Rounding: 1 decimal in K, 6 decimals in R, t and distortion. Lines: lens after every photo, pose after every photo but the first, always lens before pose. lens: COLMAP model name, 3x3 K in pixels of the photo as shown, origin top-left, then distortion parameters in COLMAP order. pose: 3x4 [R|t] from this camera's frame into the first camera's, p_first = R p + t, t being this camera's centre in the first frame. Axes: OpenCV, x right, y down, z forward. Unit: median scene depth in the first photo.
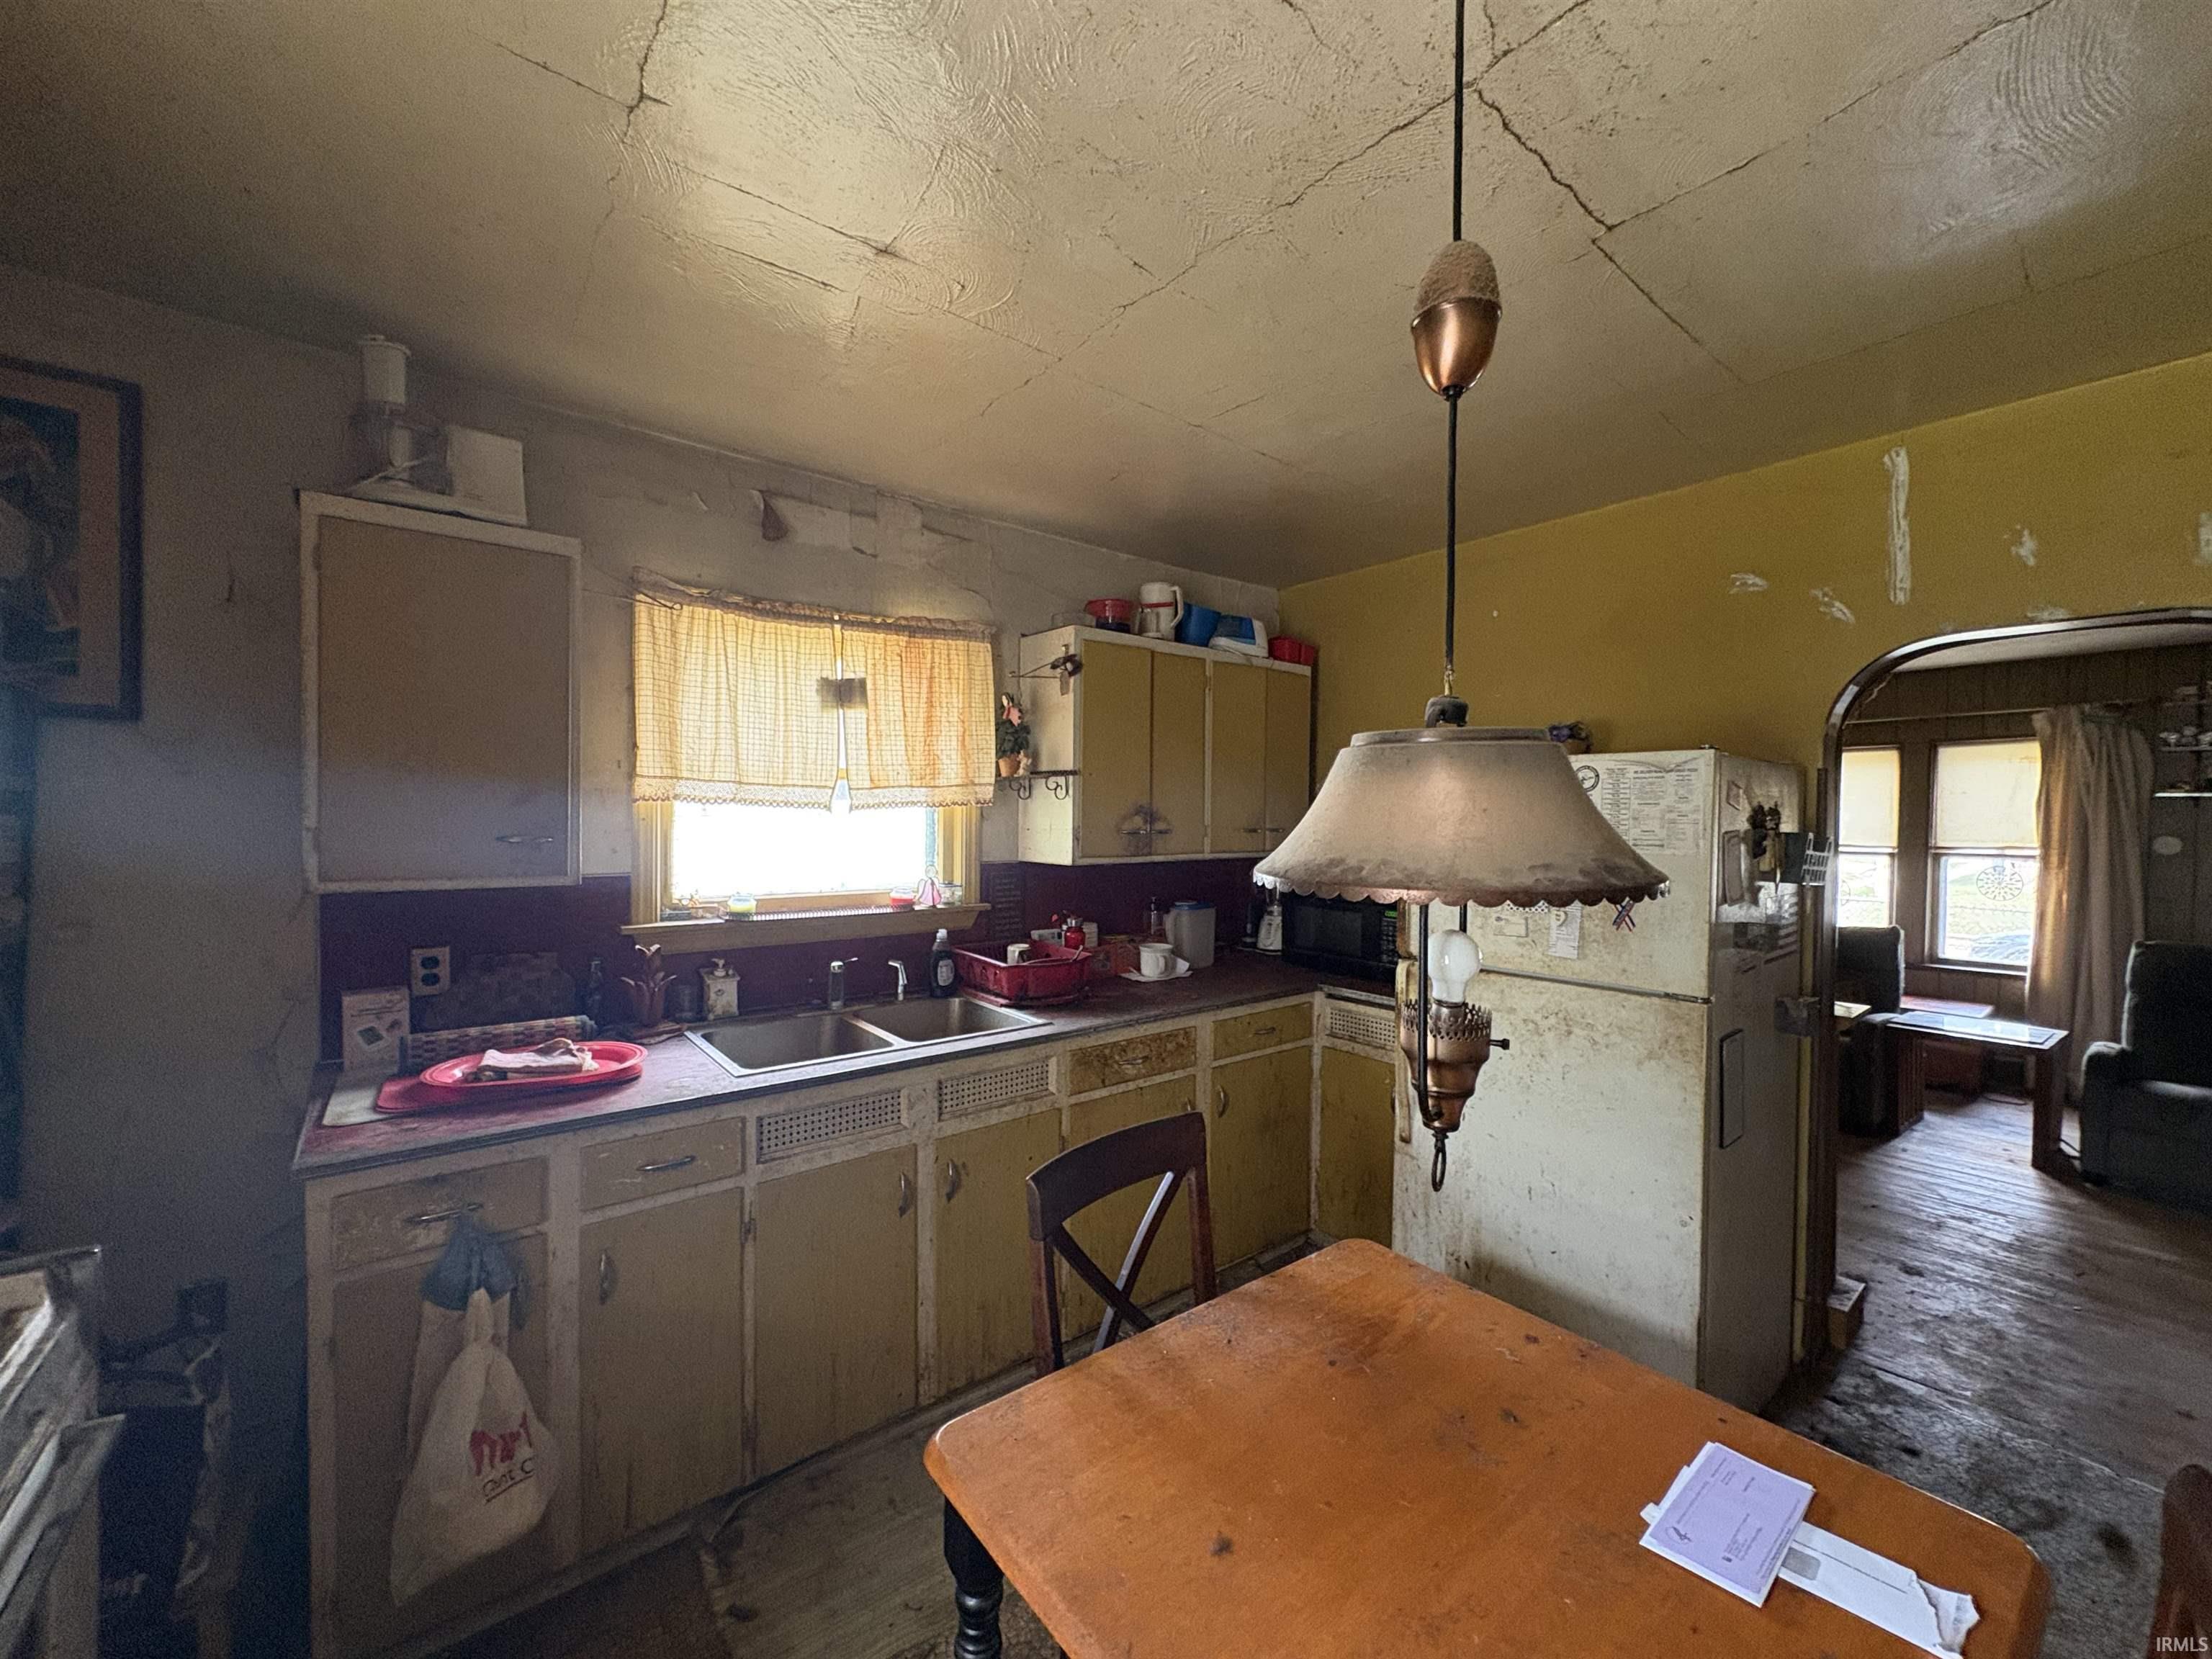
lens RADIAL K [[880.2, 0, 1115.5], [0, 880.2, 829.1], [0, 0, 1]] dist [0.009130, -0.000017]
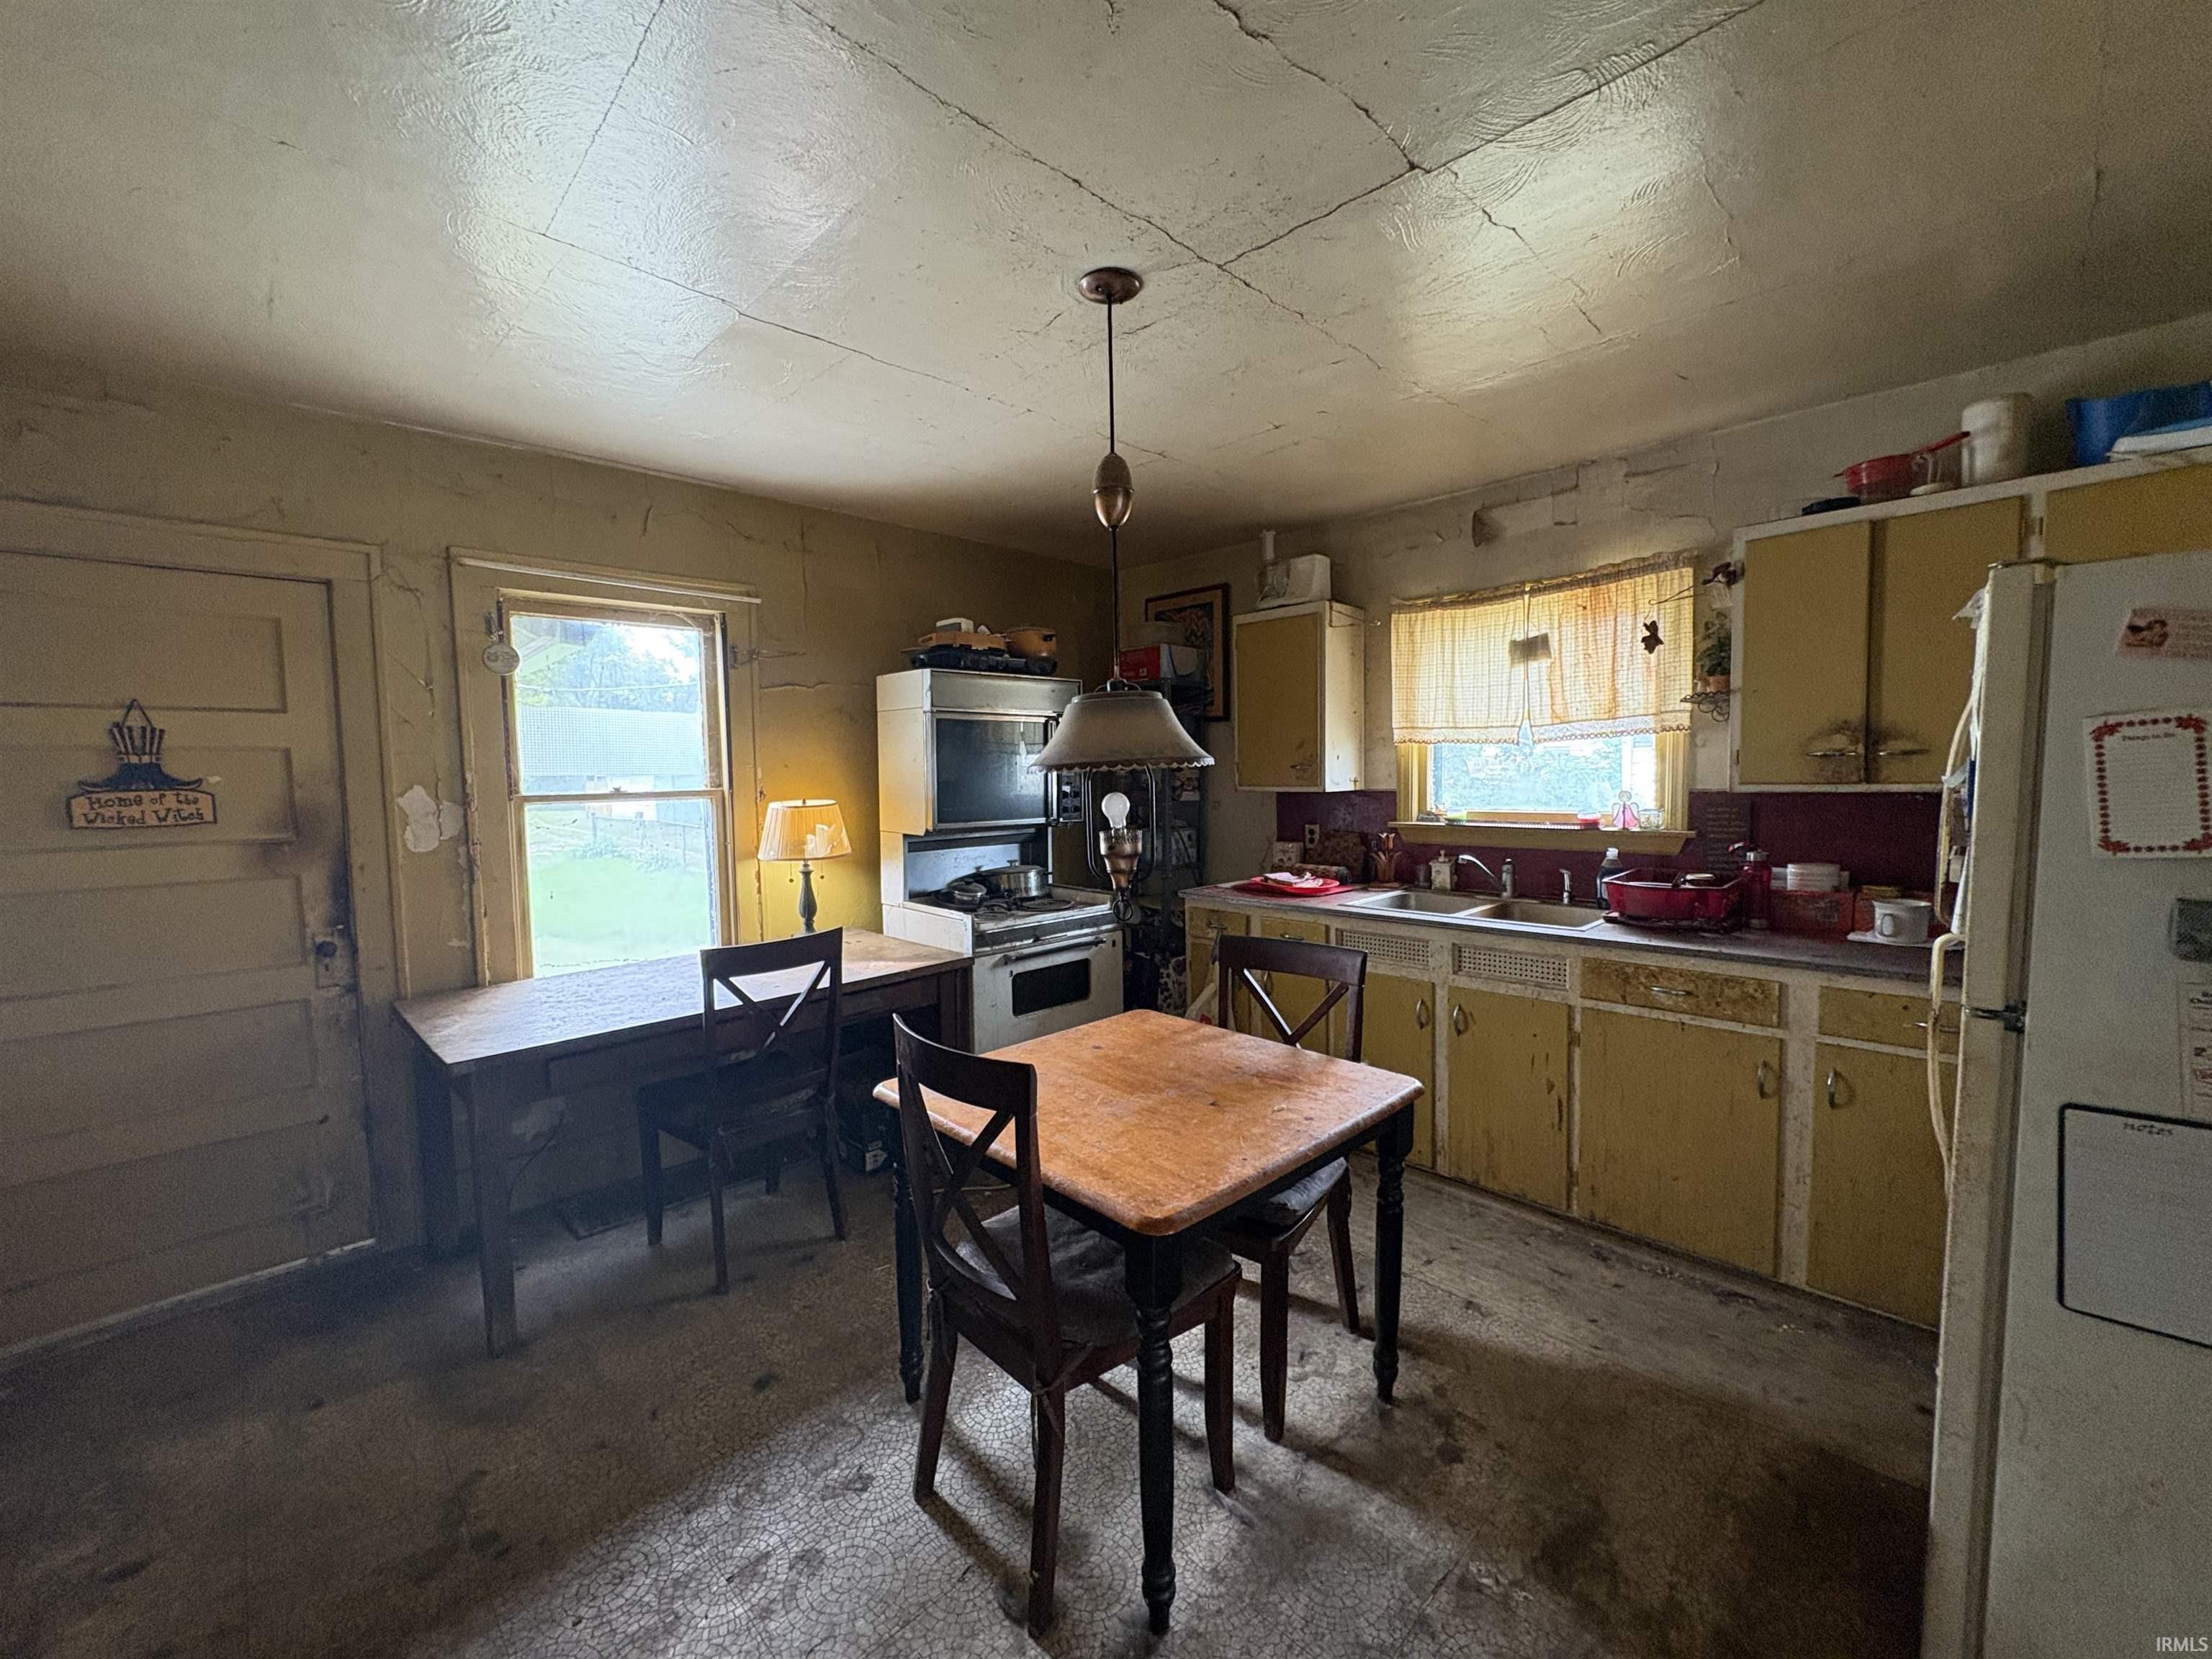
lens RADIAL K [[880.2, 0, 1119.3], [0, 880.2, 821.7], [0, 0, 1]] dist [0.009130, -0.000017]
pose [[0.118364, 0.043813, -0.992003, 0.895804], [-0.000010, 0.999026, 0.044122, 0.034712], [0.992970, -0.005212, 0.118249, 0.285884]]
